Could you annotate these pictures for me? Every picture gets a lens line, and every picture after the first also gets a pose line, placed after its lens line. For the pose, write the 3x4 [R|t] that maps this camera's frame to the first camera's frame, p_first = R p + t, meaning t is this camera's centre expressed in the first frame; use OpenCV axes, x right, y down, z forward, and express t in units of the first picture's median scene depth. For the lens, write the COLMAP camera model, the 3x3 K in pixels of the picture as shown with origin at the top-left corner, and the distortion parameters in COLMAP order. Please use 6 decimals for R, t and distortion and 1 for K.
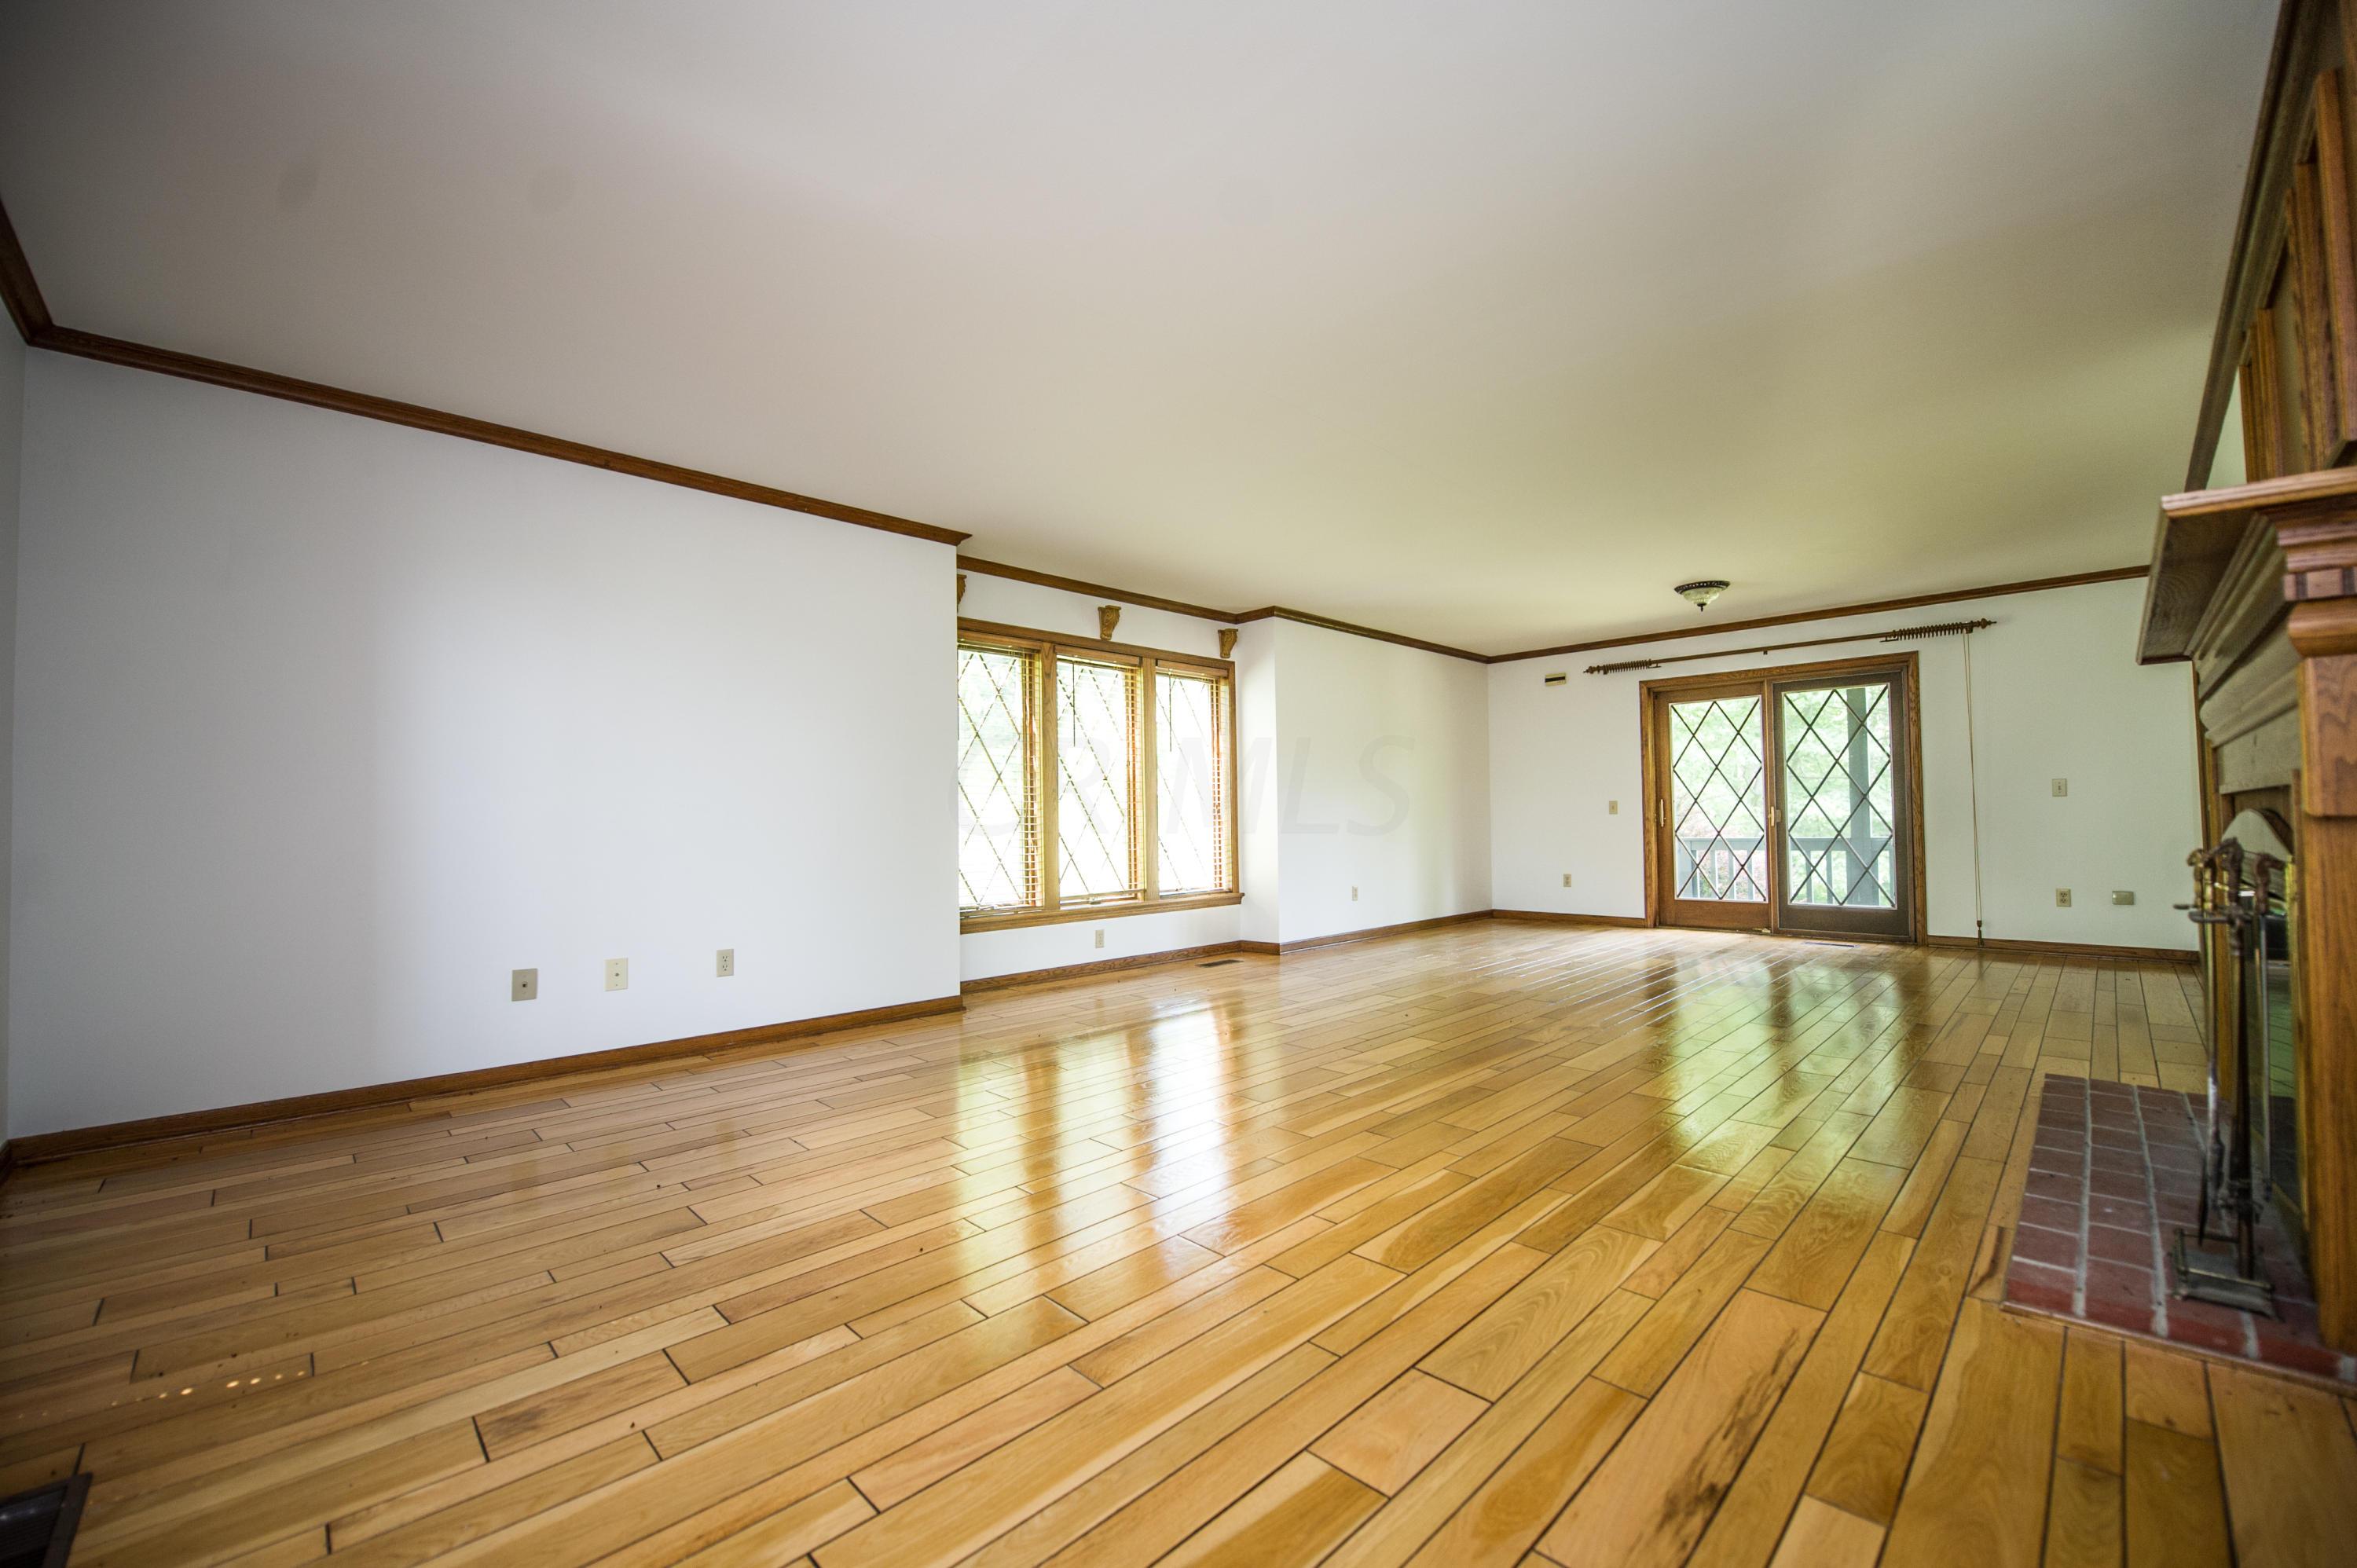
lens RADIAL K [[948.9, 0, 1161.1], [0, 948.9, 786.9], [0, 0, 1]] dist [-0.012059, -0.004045]
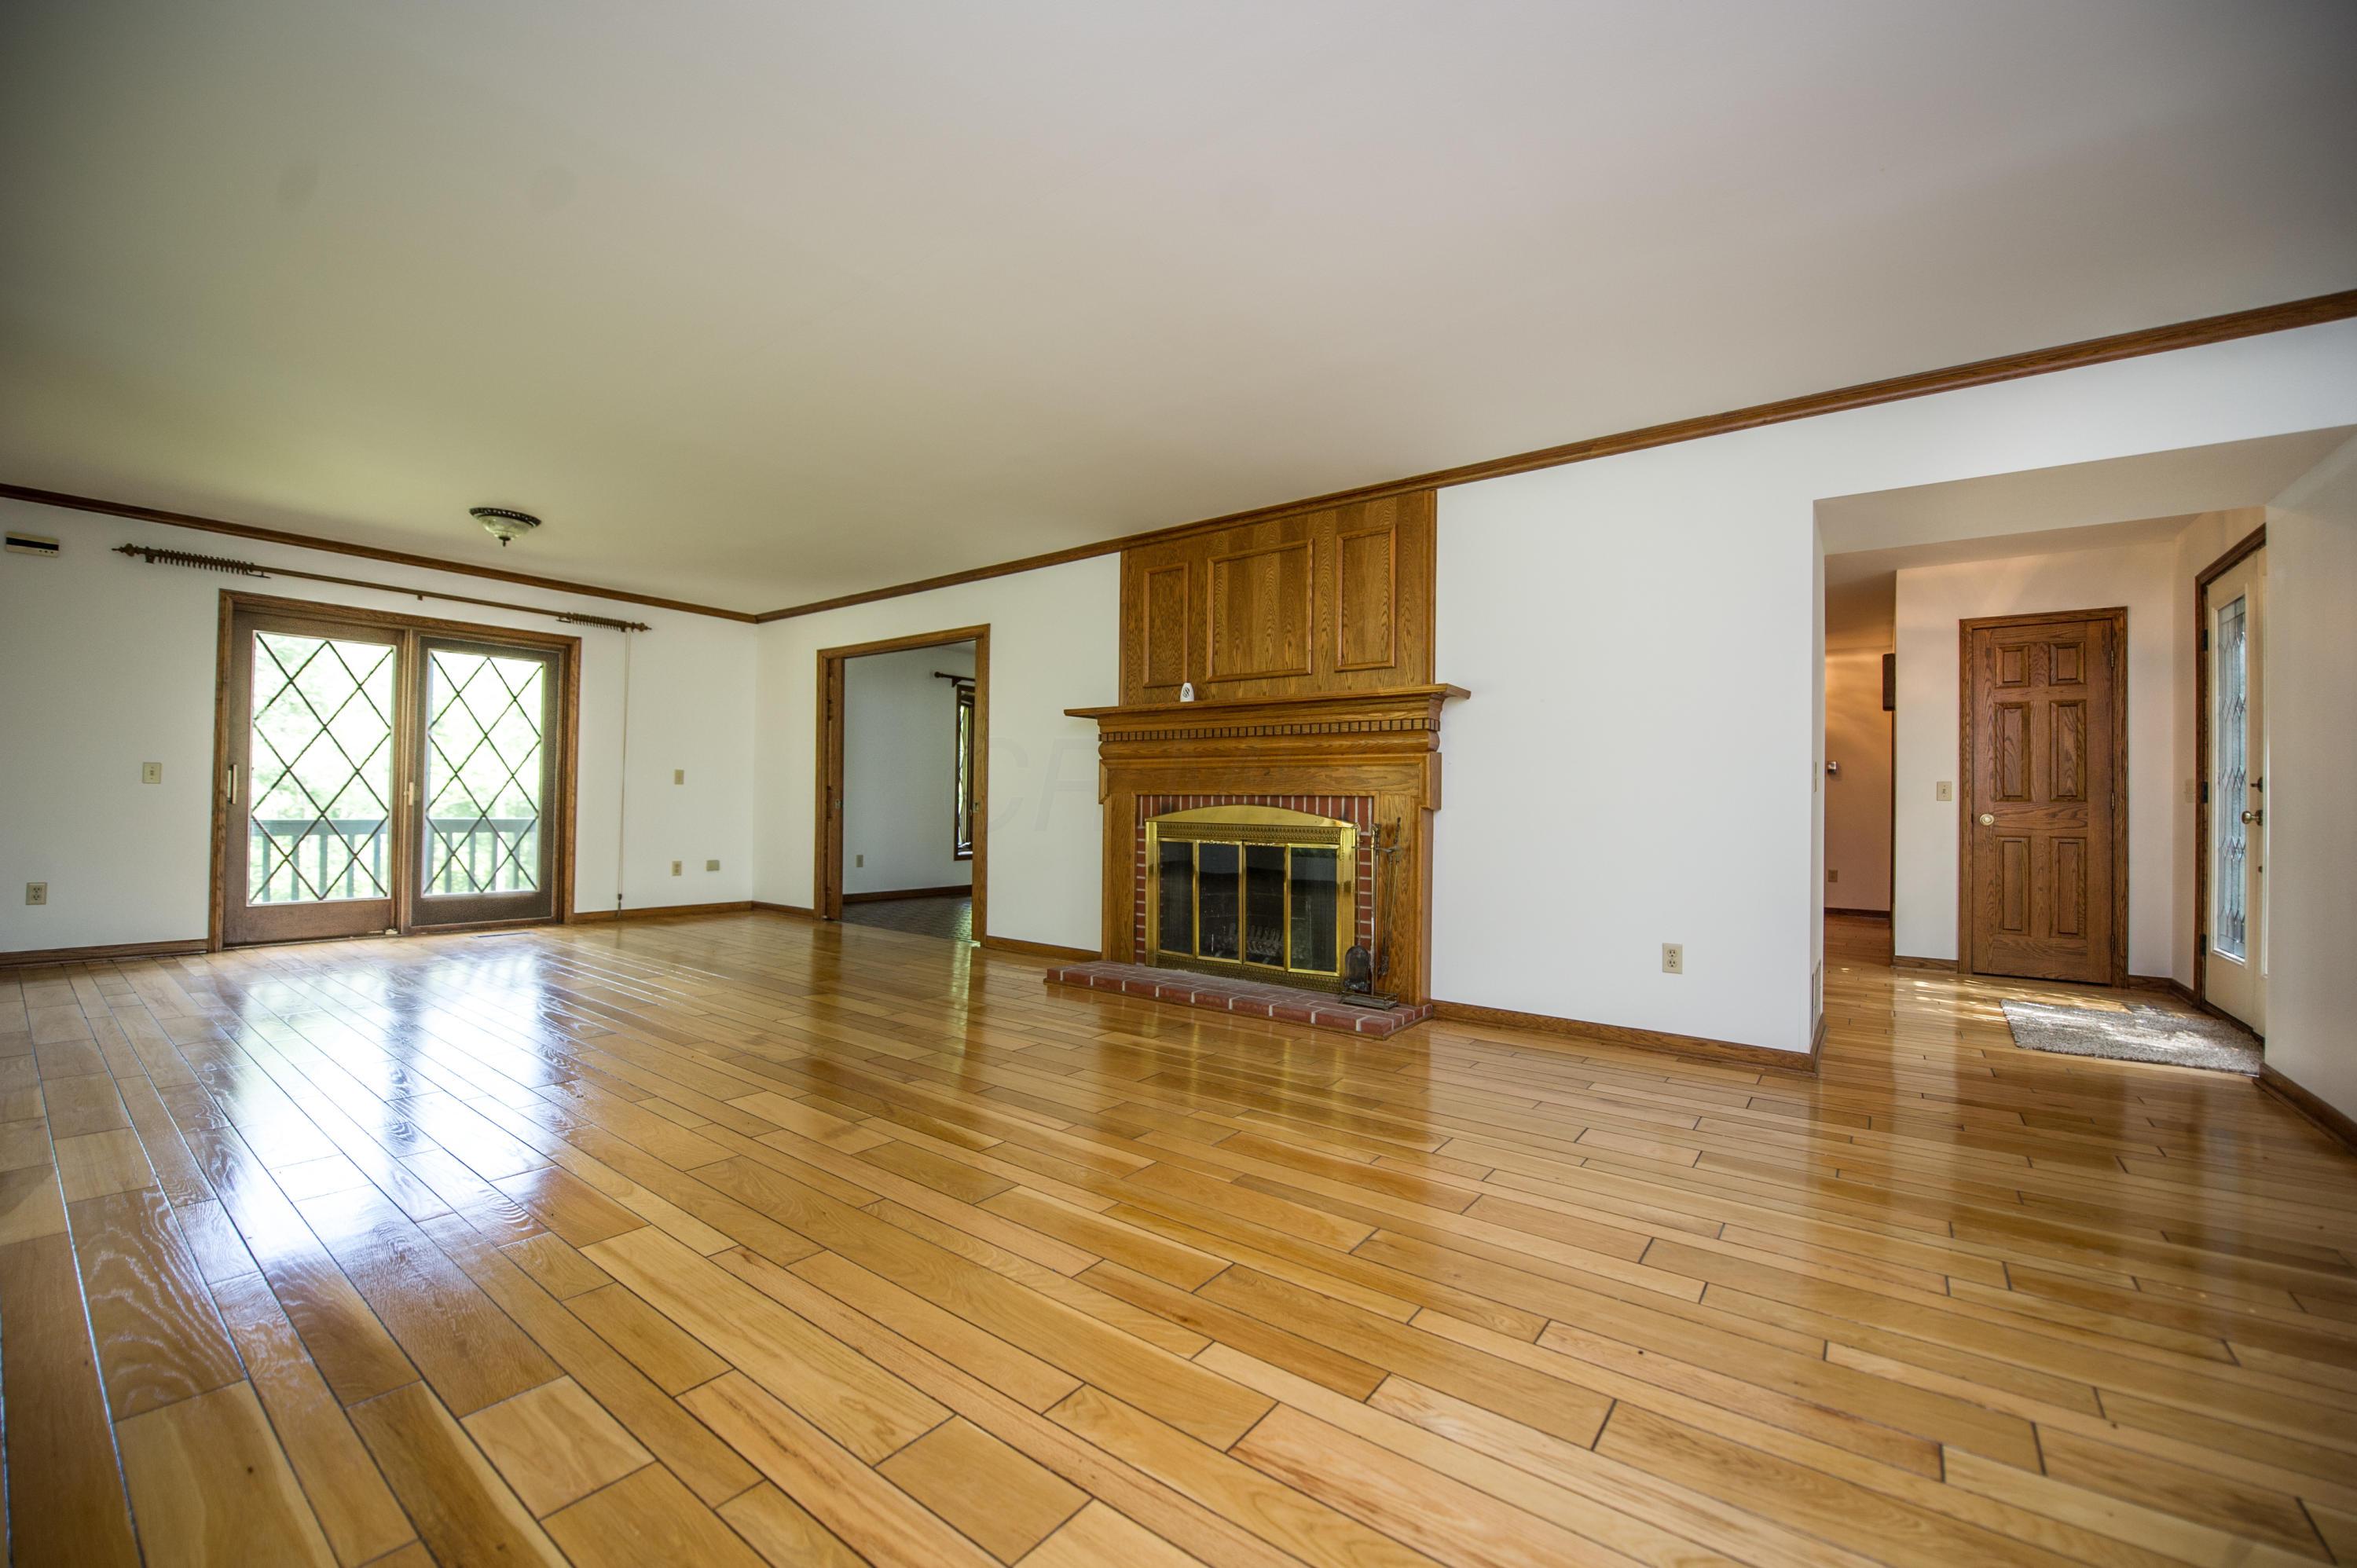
lens RADIAL K [[948.9, 0, 1193.0], [0, 948.9, 779.6], [0, 0, 1]] dist [-0.012059, -0.004045]
pose [[-0.178249, 0.036641, 0.983303, -0.307369], [-0.049853, 0.997687, -0.046214, 0.023704], [-0.982722, -0.057259, -0.176010, 0.485985]]
